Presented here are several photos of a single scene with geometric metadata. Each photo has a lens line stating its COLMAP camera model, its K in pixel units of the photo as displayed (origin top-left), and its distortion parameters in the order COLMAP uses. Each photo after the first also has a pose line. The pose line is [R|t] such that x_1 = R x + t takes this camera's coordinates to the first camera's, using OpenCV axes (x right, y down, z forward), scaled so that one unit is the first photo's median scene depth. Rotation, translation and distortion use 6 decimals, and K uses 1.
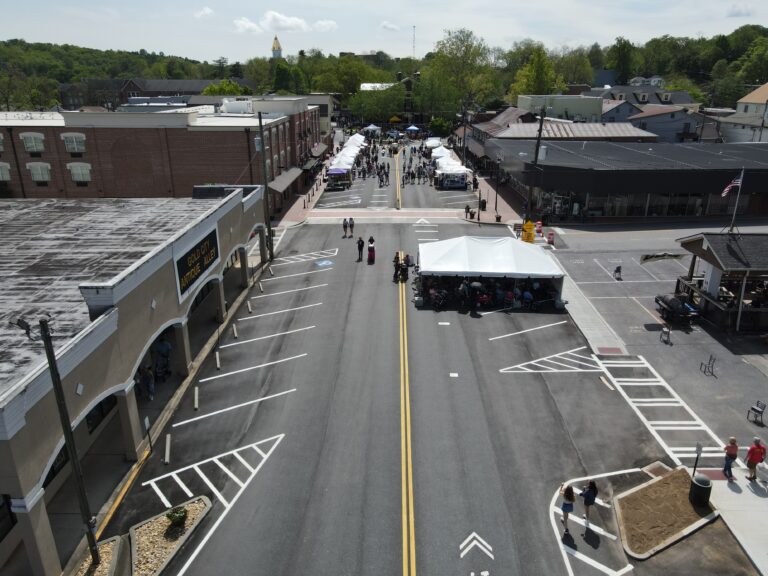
lens RADIAL K [[561.1, 0, 388.7], [0, 561.1, 289.0], [0, 0, 1]] dist [0.015951, -0.003069]
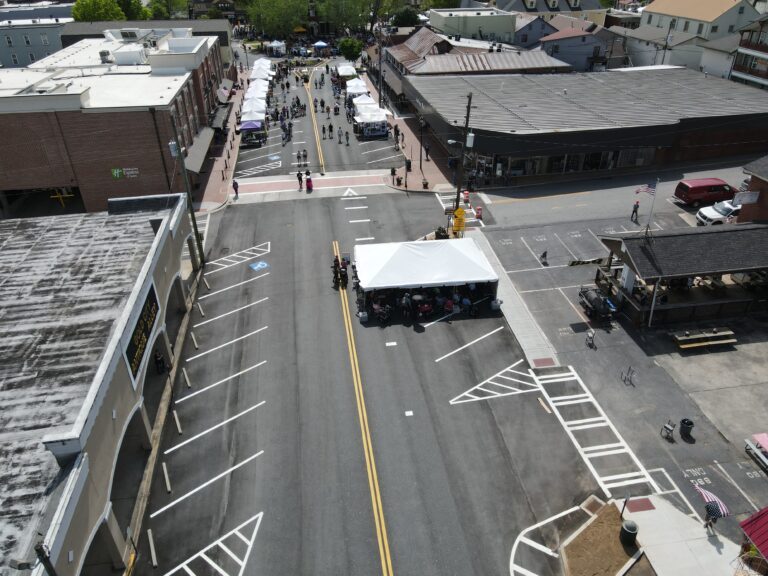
lens RADIAL K [[561.1, 0, 389.1], [0, 561.1, 286.9], [0, 0, 1]] dist [0.015951, -0.003069]
pose [[0.986170, -0.093476, 0.136864, -0.038450], [0.065932, 0.978885, 0.193489, -0.243023], [-0.152061, -0.181789, 0.971509, 0.003369]]
